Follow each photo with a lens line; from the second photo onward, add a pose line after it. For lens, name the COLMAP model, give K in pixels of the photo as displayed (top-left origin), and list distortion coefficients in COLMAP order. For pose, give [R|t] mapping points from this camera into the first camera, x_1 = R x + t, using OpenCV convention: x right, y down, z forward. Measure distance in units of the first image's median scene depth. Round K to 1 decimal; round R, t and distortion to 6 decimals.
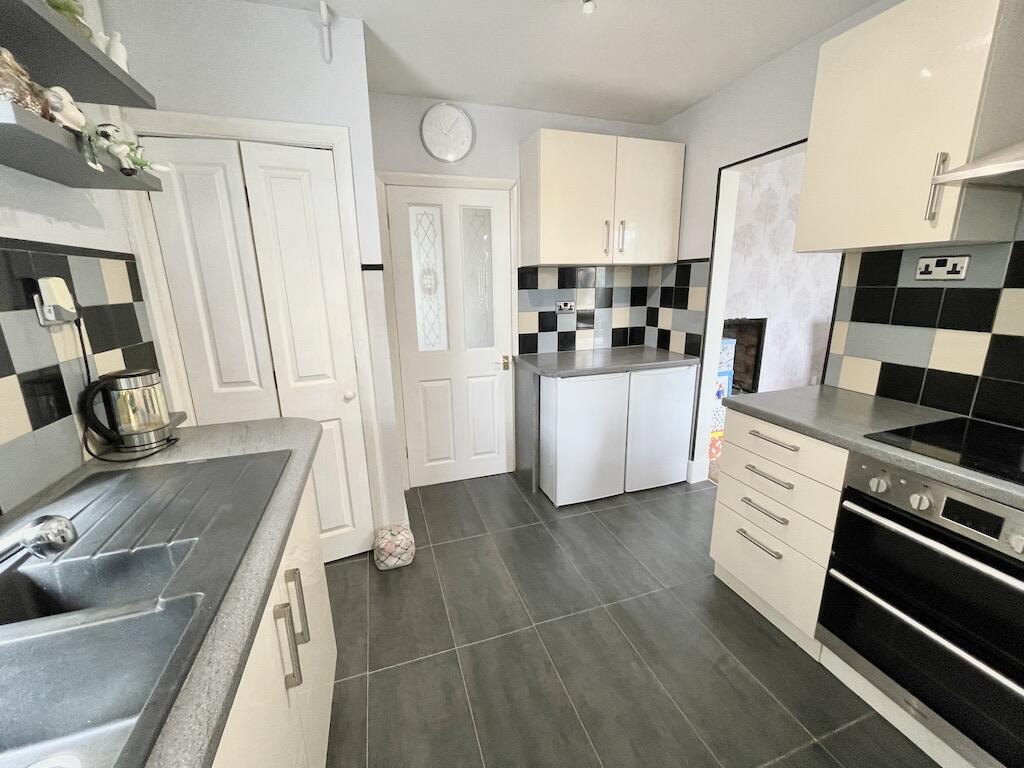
lens RADIAL K [[411.4, 0, 509.2], [0, 411.4, 381.9], [0, 0, 1]] dist [0.000537, -0.005703]
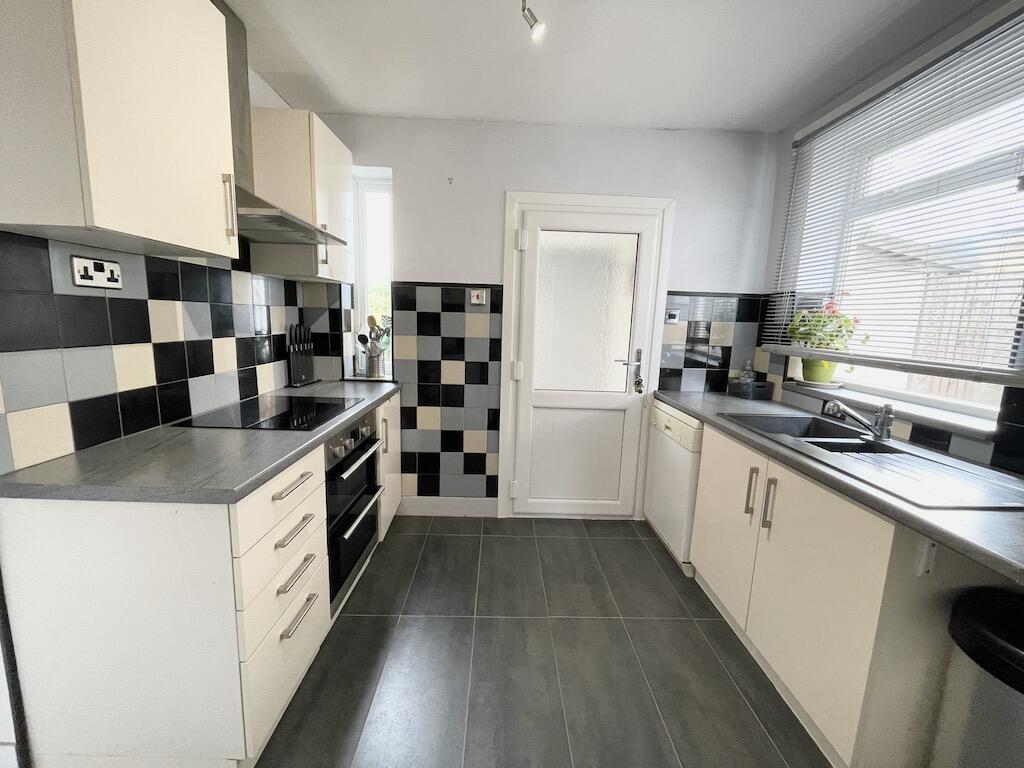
lens RADIAL K [[411.4, 0, 509.2], [0, 411.4, 381.9], [0, 0, 1]] dist [0.000537, -0.005703]
pose [[-0.956306, -0.059511, 0.286247, 0.015308], [0.051297, 0.929724, 0.364667, -0.332951], [-0.287832, 0.363417, -0.886048, 1.570555]]
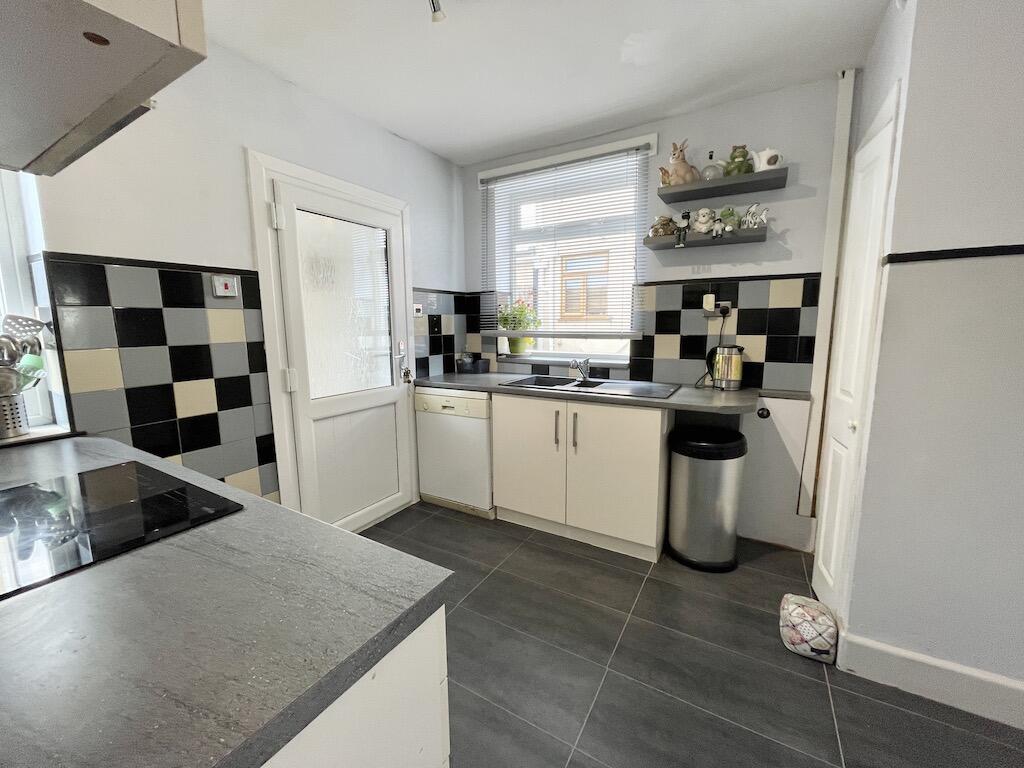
lens RADIAL K [[411.4, 0, 509.2], [0, 411.4, 381.9], [0, 0, 1]] dist [0.000537, -0.005703]
pose [[-0.754836, 0.115028, -0.645748, 0.822469], [-0.131024, 0.938217, 0.320284, -0.280932], [0.642693, 0.326370, -0.693129, 1.450377]]
